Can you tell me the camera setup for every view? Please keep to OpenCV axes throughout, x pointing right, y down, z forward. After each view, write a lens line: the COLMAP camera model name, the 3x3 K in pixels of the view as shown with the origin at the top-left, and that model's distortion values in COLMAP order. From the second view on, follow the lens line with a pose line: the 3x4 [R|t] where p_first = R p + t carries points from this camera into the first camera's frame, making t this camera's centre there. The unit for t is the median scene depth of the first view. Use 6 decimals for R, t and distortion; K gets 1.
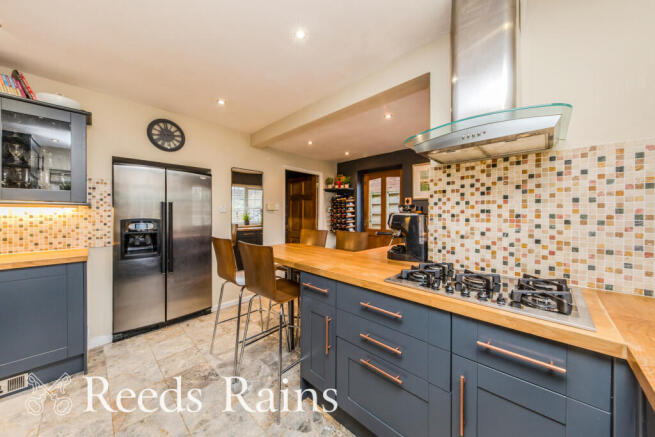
lens RADIAL K [[229.5, 0, 328.6], [0, 229.5, 214.8], [0, 0, 1]] dist [-0.000952, -0.000015]
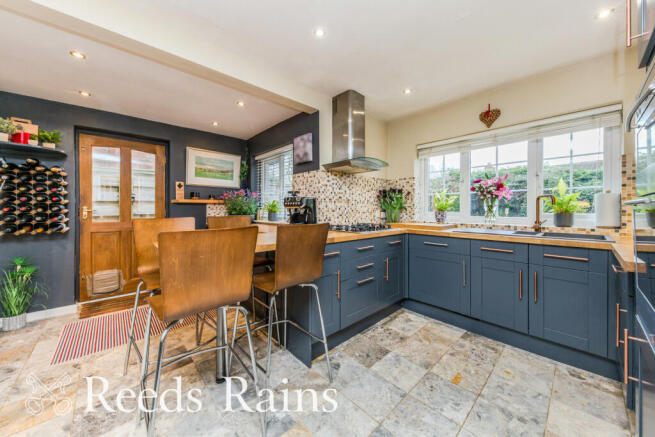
lens RADIAL K [[229.5, 0, 328.9], [0, 229.5, 212.4], [0, 0, 1]] dist [-0.000952, -0.000015]
pose [[0.049218, -0.020495, 0.998578, -1.251853], [0.004584, 0.999784, 0.020294, 0.068502], [-0.998778, 0.003579, 0.049301, 0.918082]]
